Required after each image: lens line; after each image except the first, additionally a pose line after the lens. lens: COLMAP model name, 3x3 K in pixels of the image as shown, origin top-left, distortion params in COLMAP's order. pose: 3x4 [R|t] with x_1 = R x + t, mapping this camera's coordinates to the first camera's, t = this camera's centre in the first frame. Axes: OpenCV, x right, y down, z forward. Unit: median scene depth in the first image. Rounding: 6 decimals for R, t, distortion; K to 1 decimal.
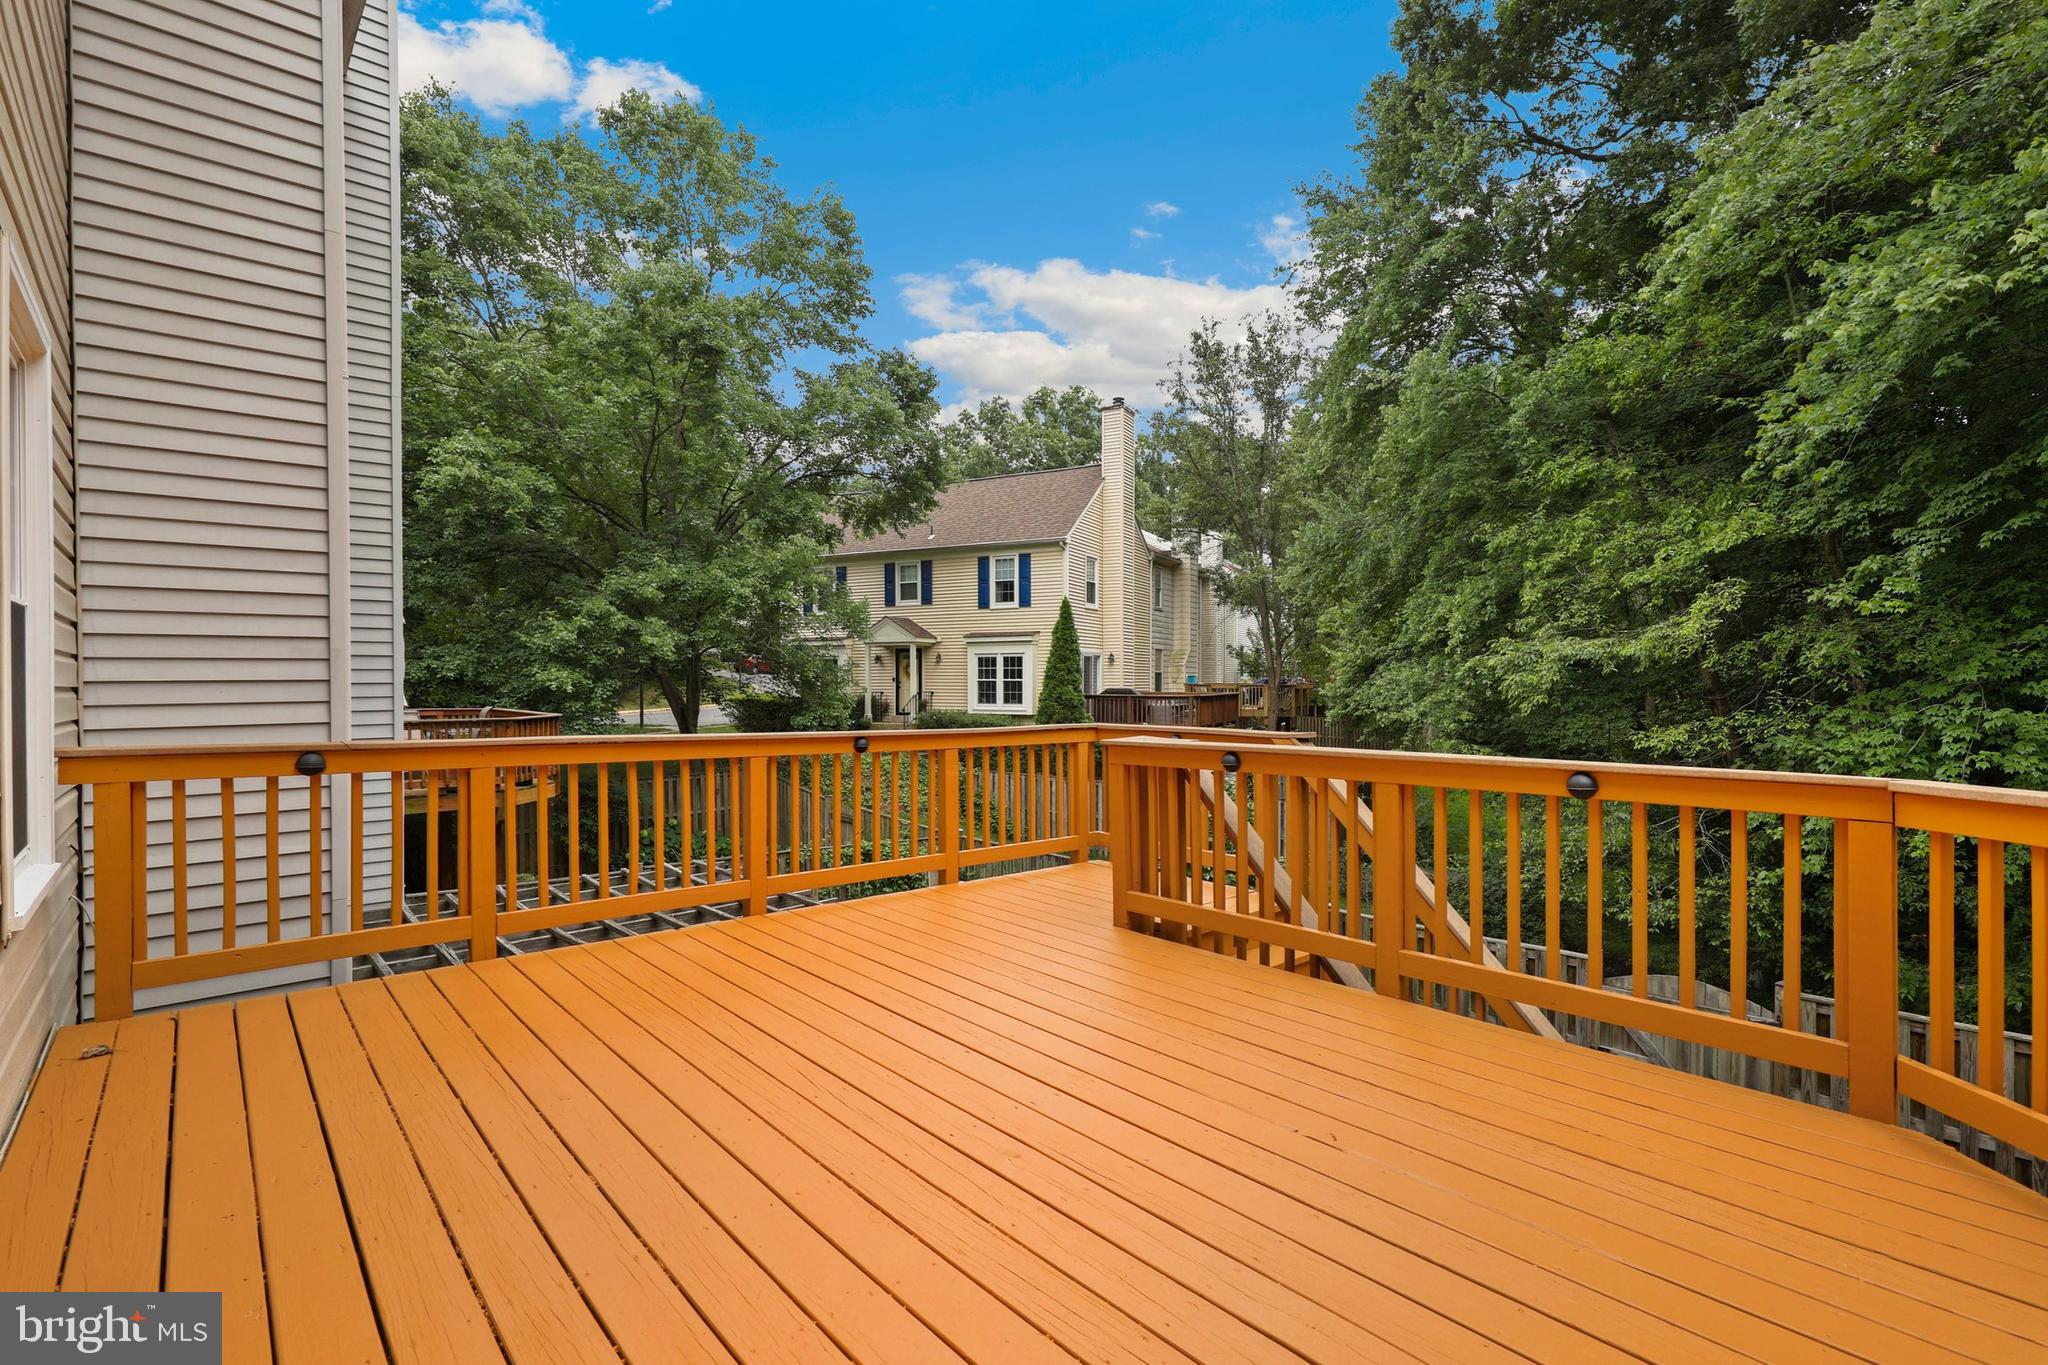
lens RADIAL K [[953.3, 0, 1024.0], [0, 953.3, 682.5], [0, 0, 1]] dist [-0.000873, 0.000043]
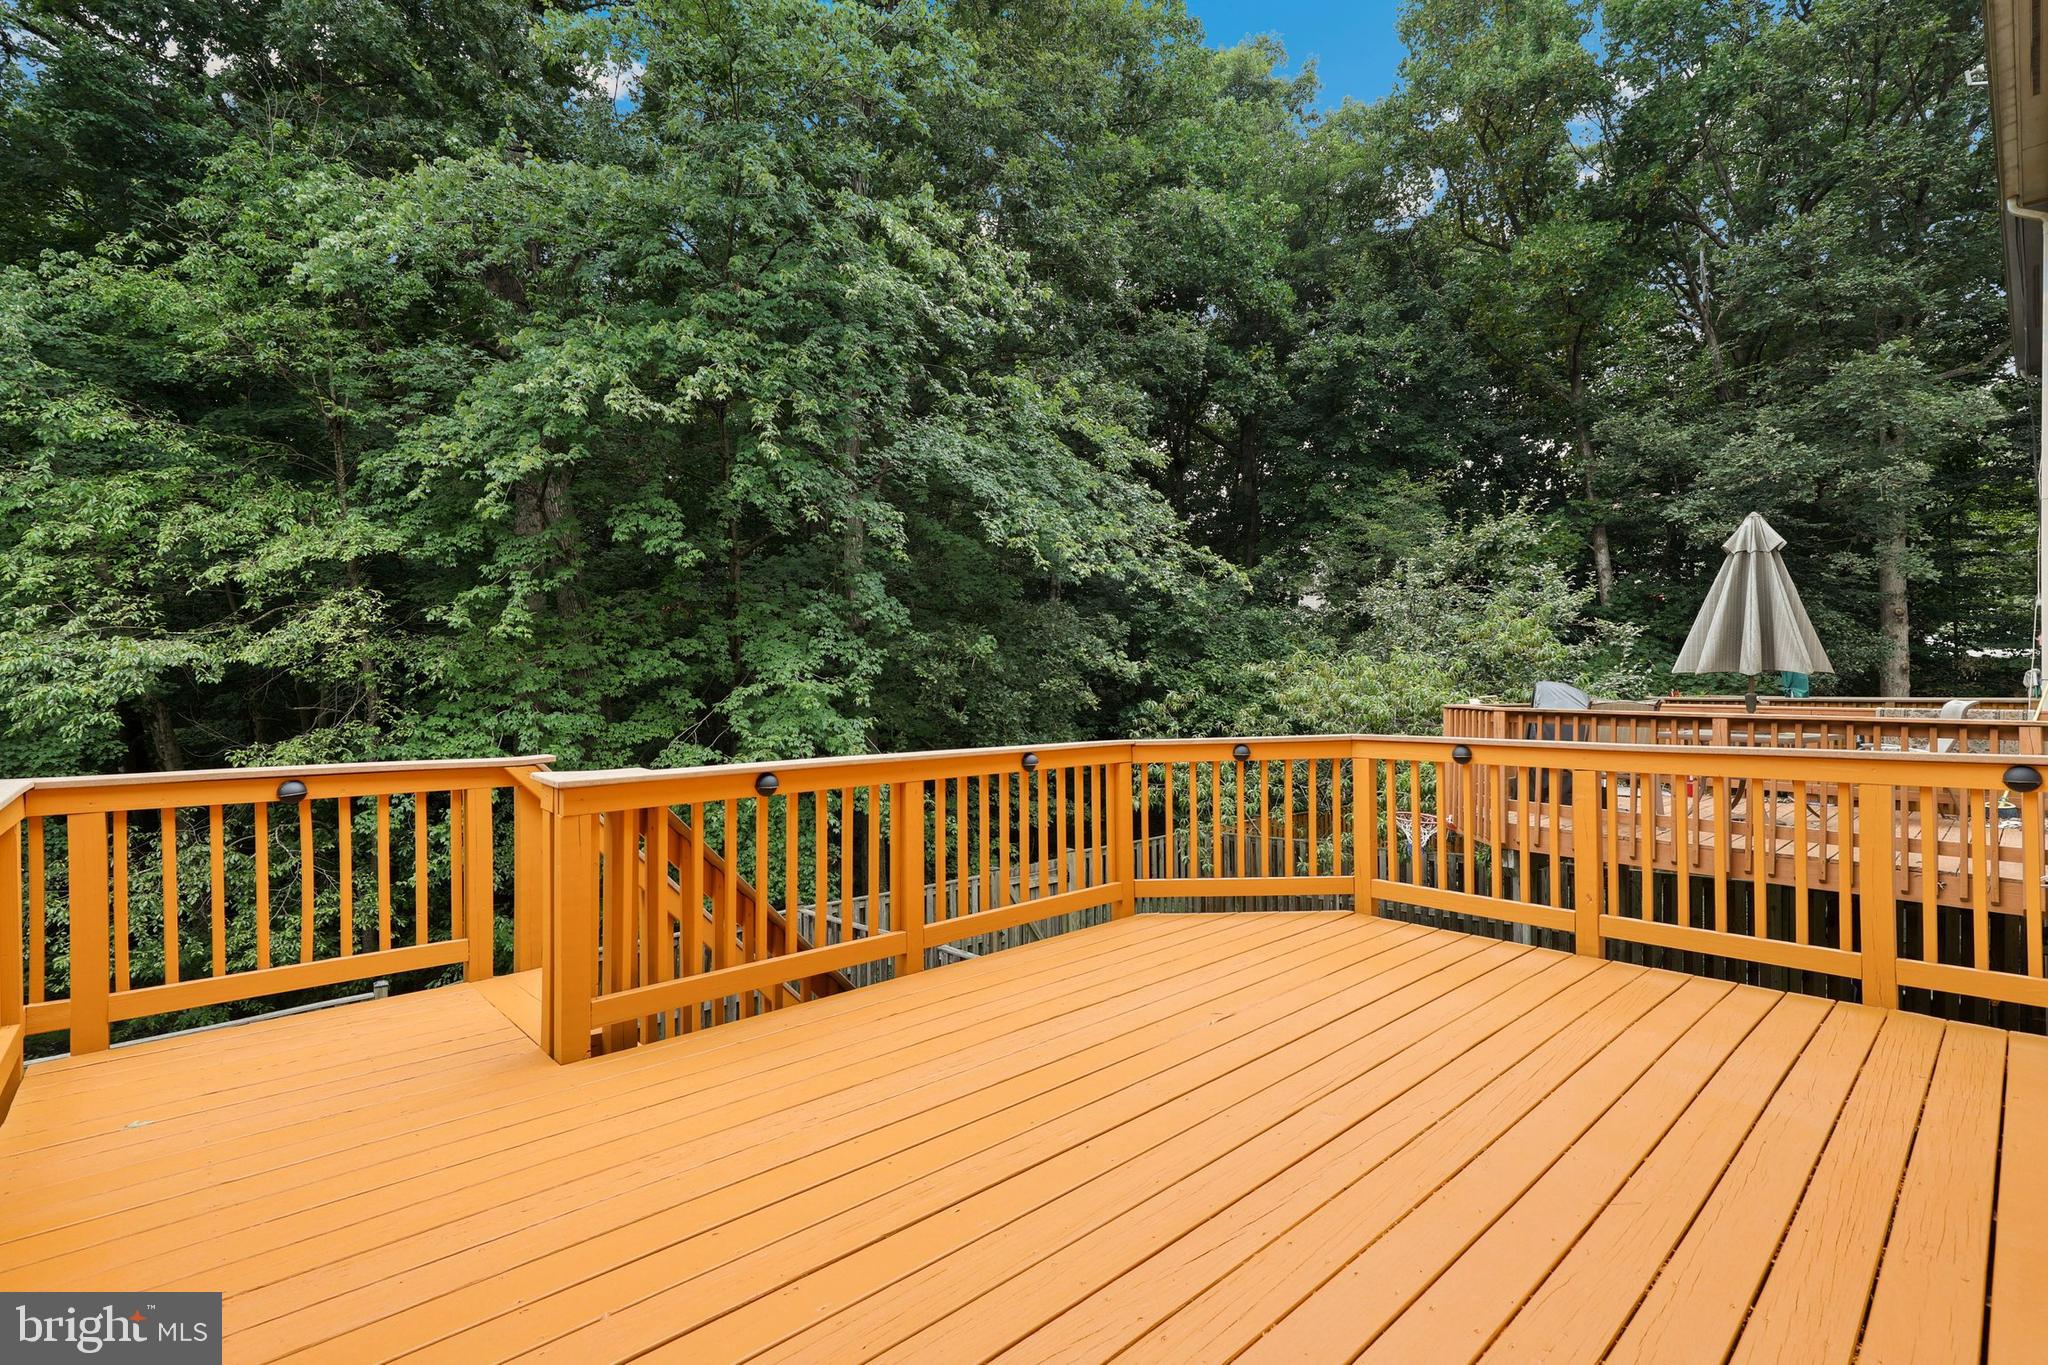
lens RADIAL K [[942.3, 0, 1020.8], [0, 942.3, 688.8], [0, 0, 1]] dist [-0.000955, 0.000049]
pose [[-0.031758, 0.003983, 0.999488, -0.282480], [0.003096, 0.999988, -0.003886, 0.000767], [-0.999491, 0.002971, -0.031770, 0.356136]]
